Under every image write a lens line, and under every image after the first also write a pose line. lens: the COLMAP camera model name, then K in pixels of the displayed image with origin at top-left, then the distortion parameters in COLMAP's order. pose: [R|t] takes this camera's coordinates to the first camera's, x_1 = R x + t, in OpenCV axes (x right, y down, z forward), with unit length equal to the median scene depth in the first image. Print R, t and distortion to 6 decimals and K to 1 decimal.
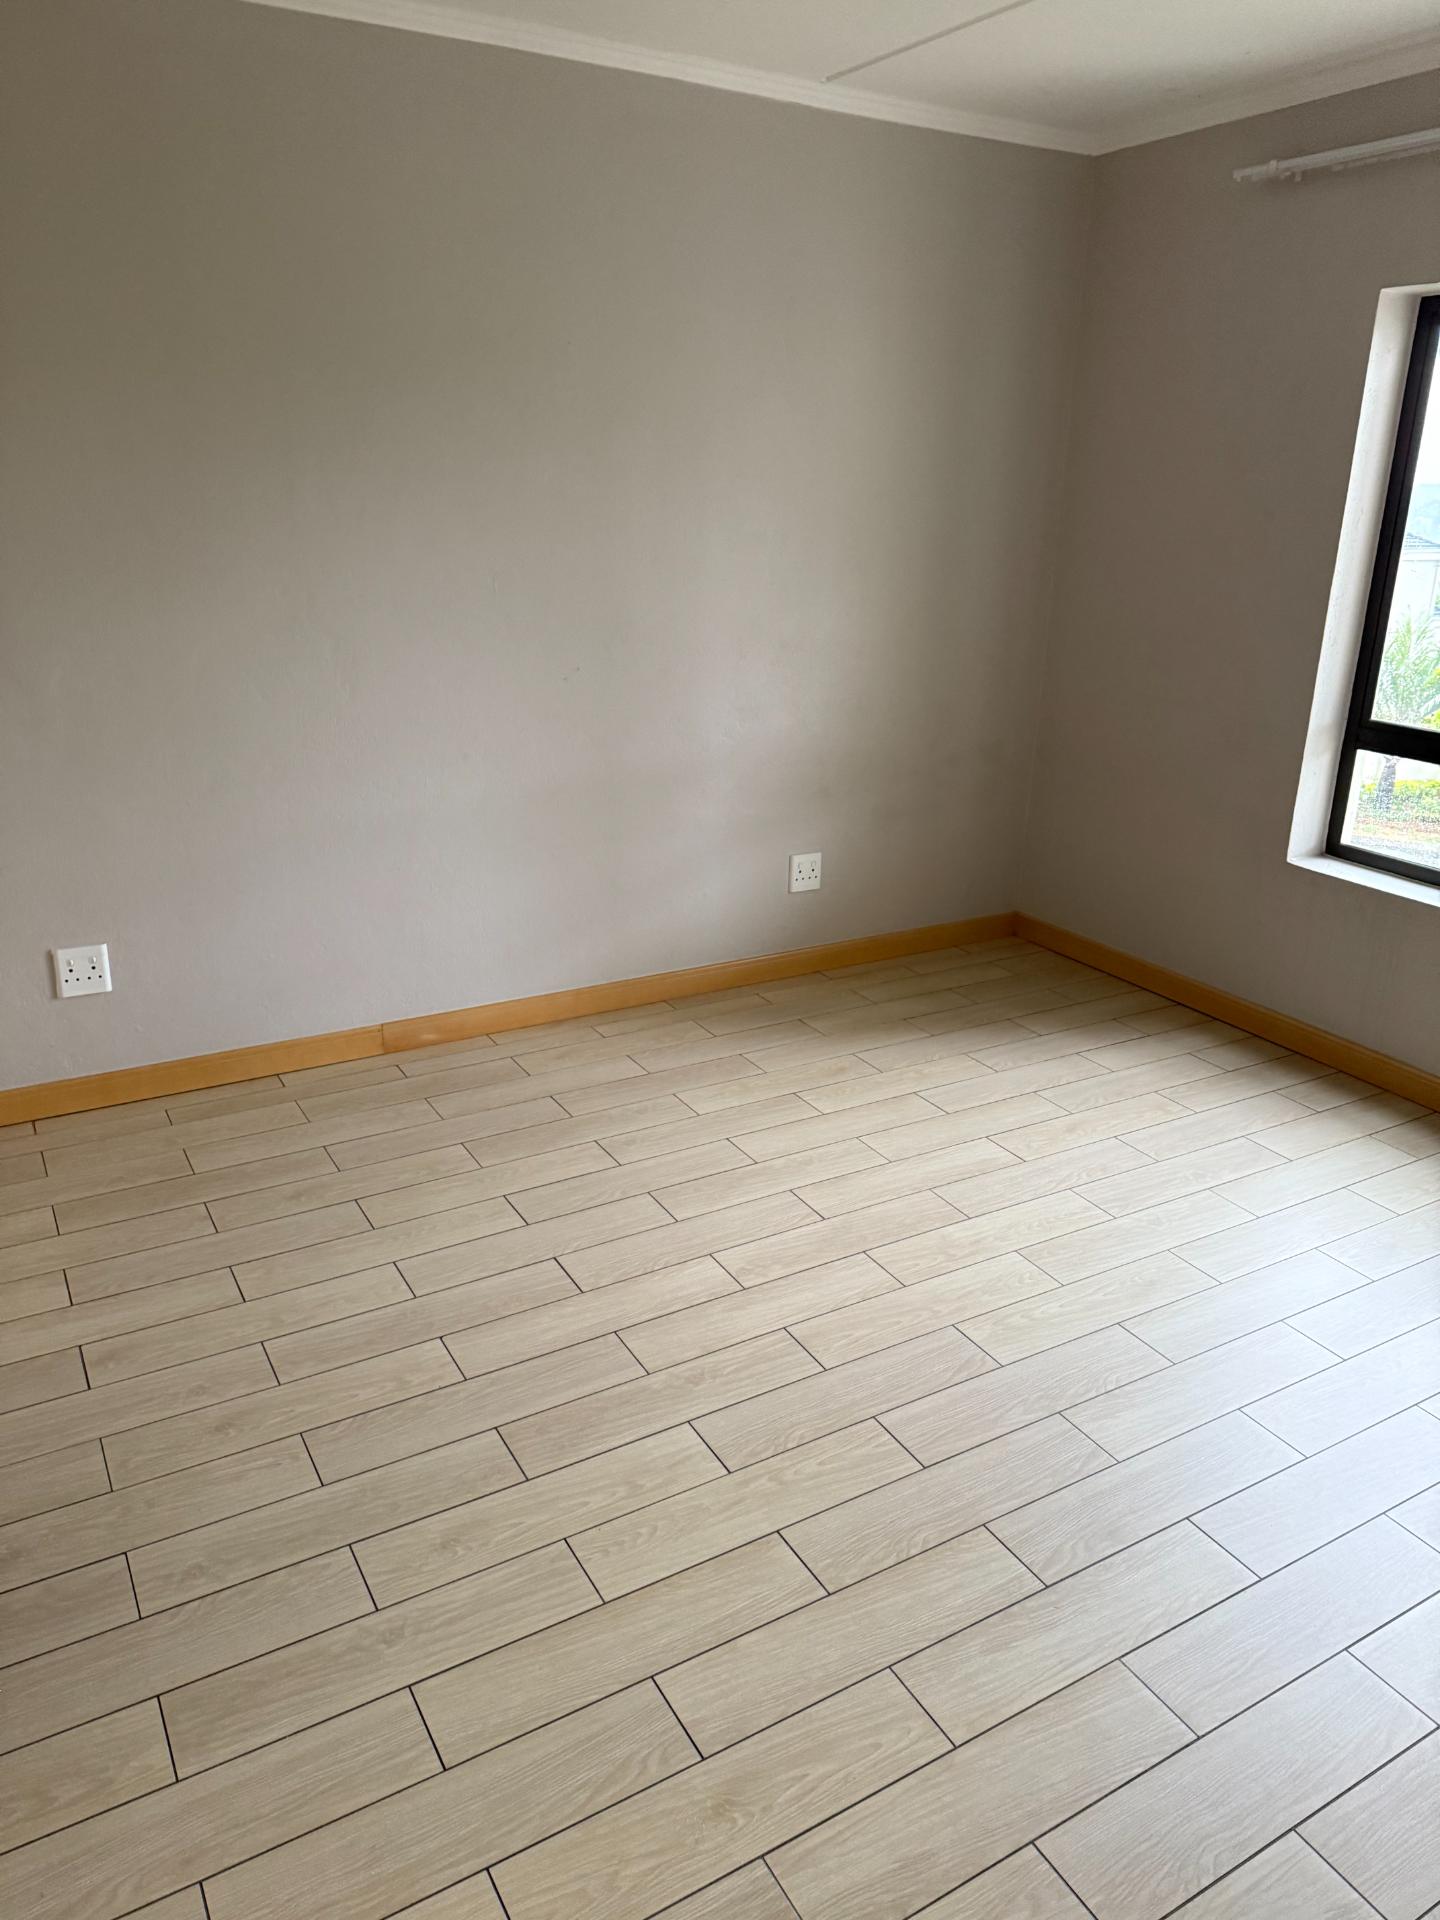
lens RADIAL K [[1353.7, 0, 733.8], [0, 1353.7, 953.3], [0, 0, 1]] dist [0.049727, -0.056479]
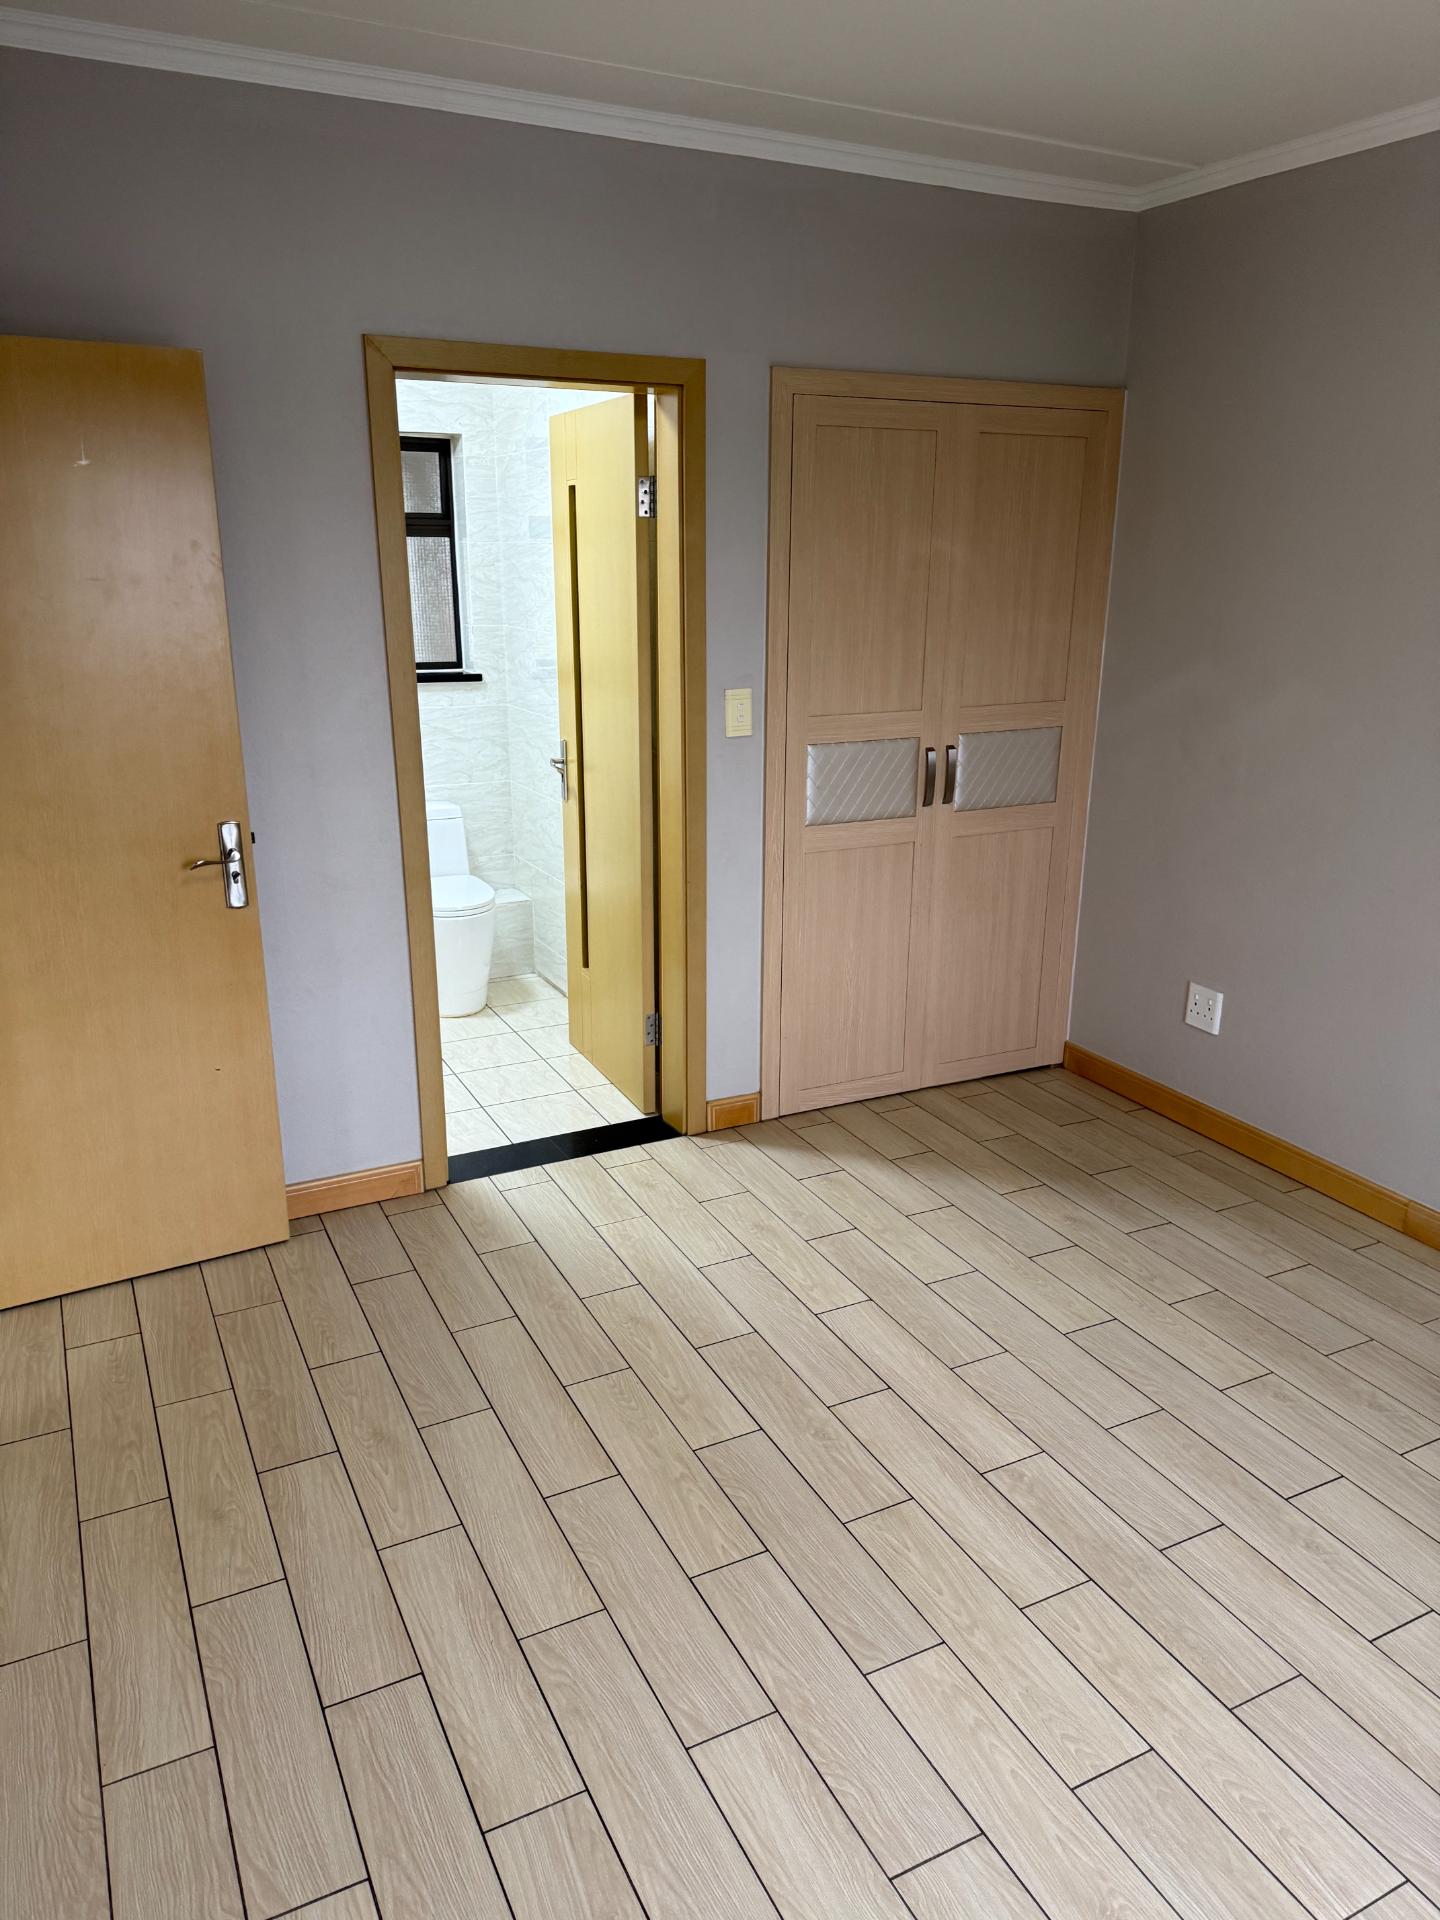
lens RADIAL K [[1353.7, 0, 723.7], [0, 1353.7, 957.9], [0, 0, 1]] dist [0.049727, -0.056479]
pose [[-0.056004, 0.269374, -0.961406, 0.768631], [-0.340775, 0.899937, 0.272002, -0.239033], [0.938475, 0.342856, 0.041396, 0.662891]]
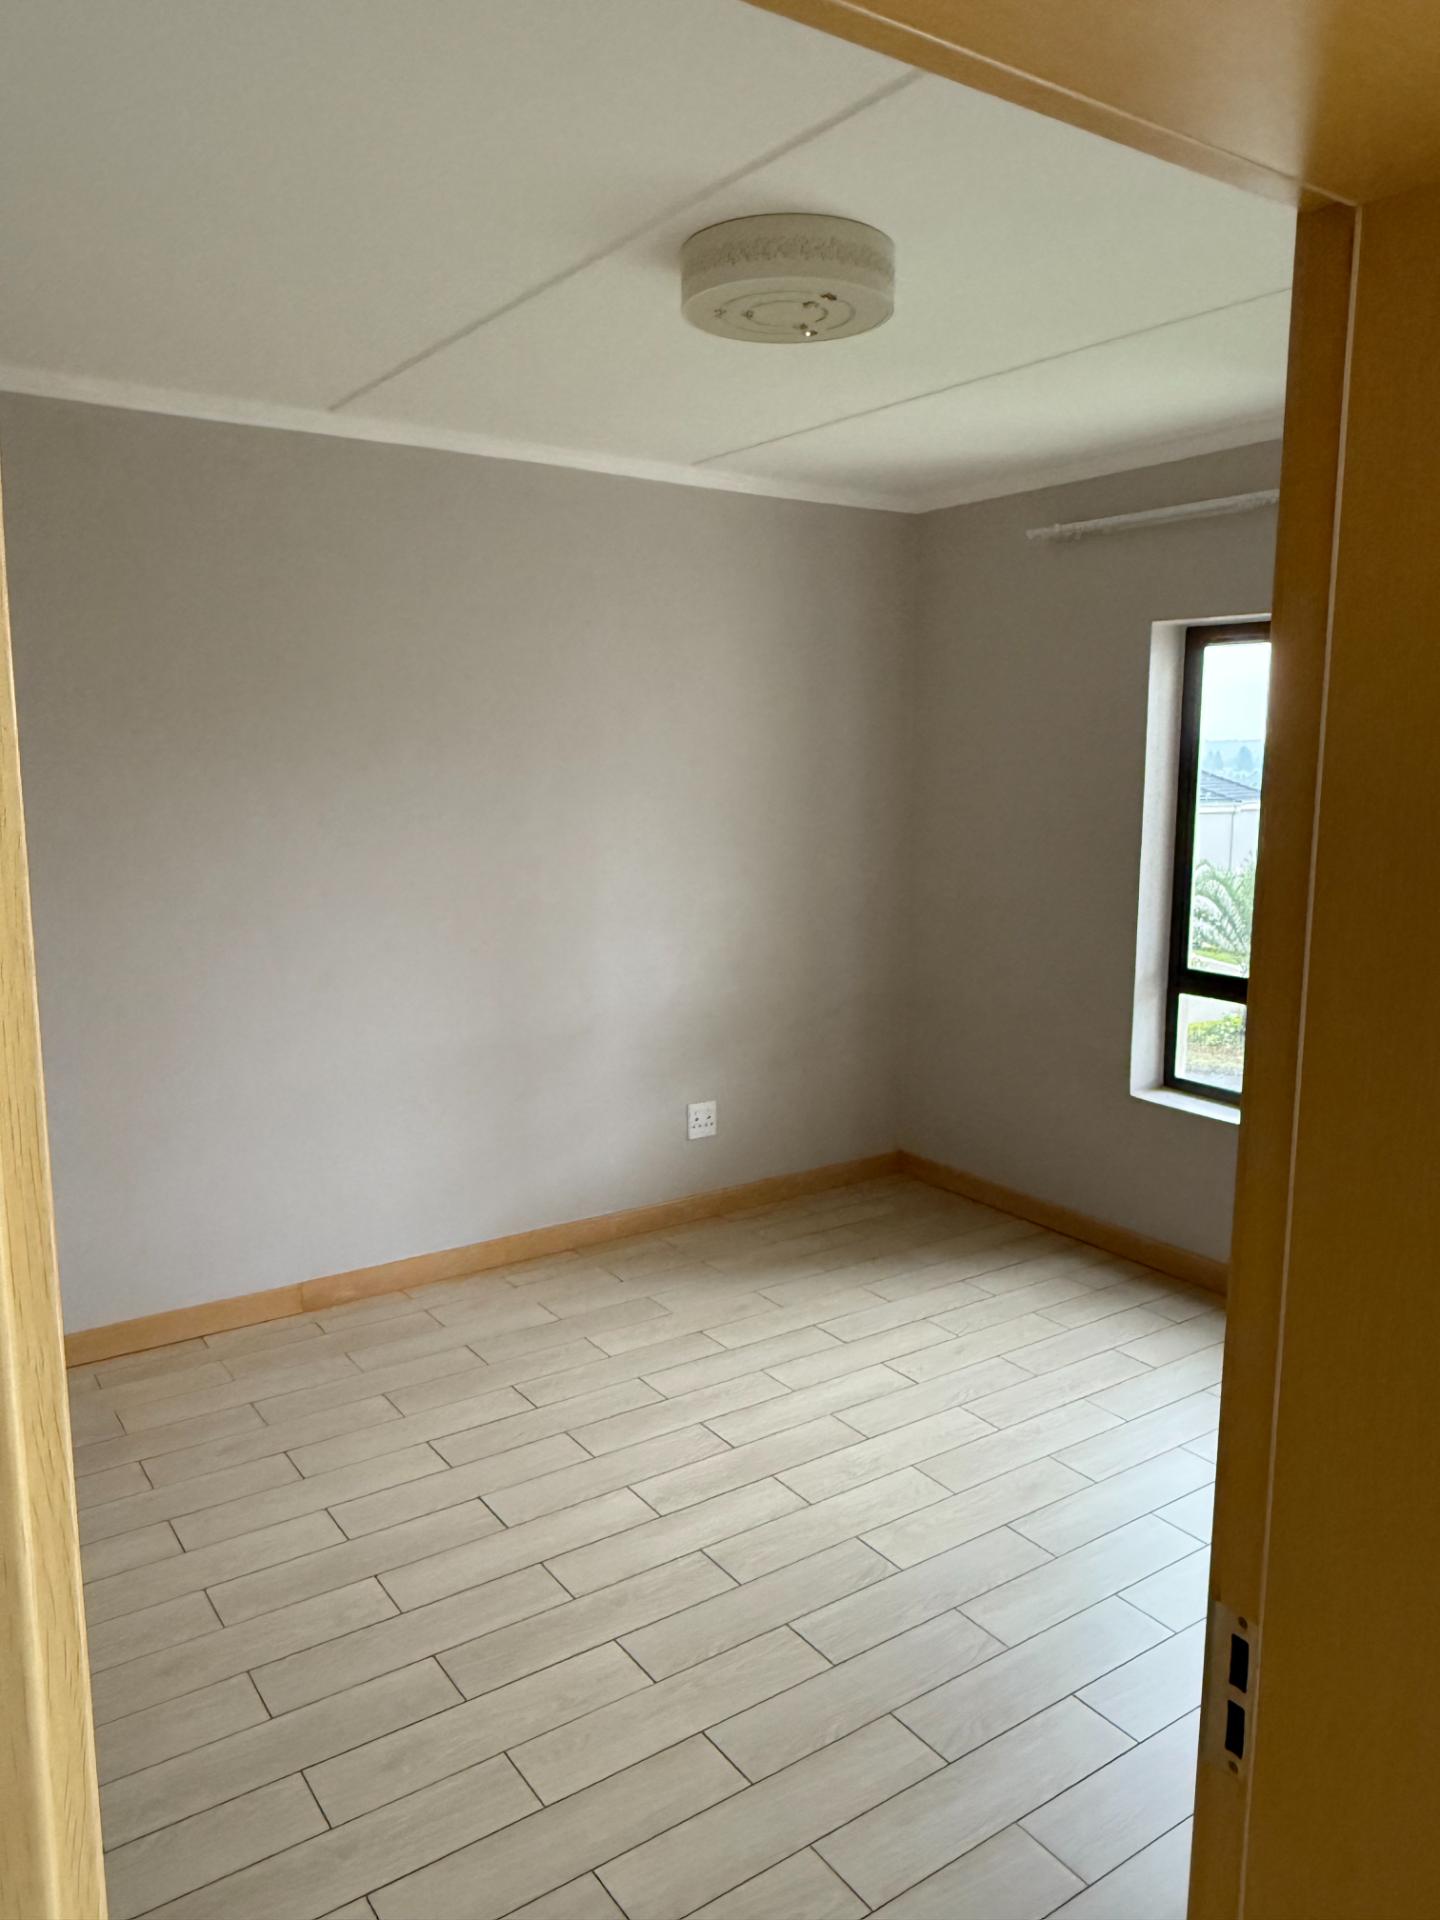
lens RADIAL K [[1353.7, 0, 718.8], [0, 1353.7, 948.8], [0, 0, 1]] dist [0.049727, -0.056479]
pose [[0.997043, -0.029725, 0.070862, -0.009662], [0.042480, 0.981645, -0.185929, 0.012594], [-0.064034, 0.188389, 0.980005, -0.134822]]
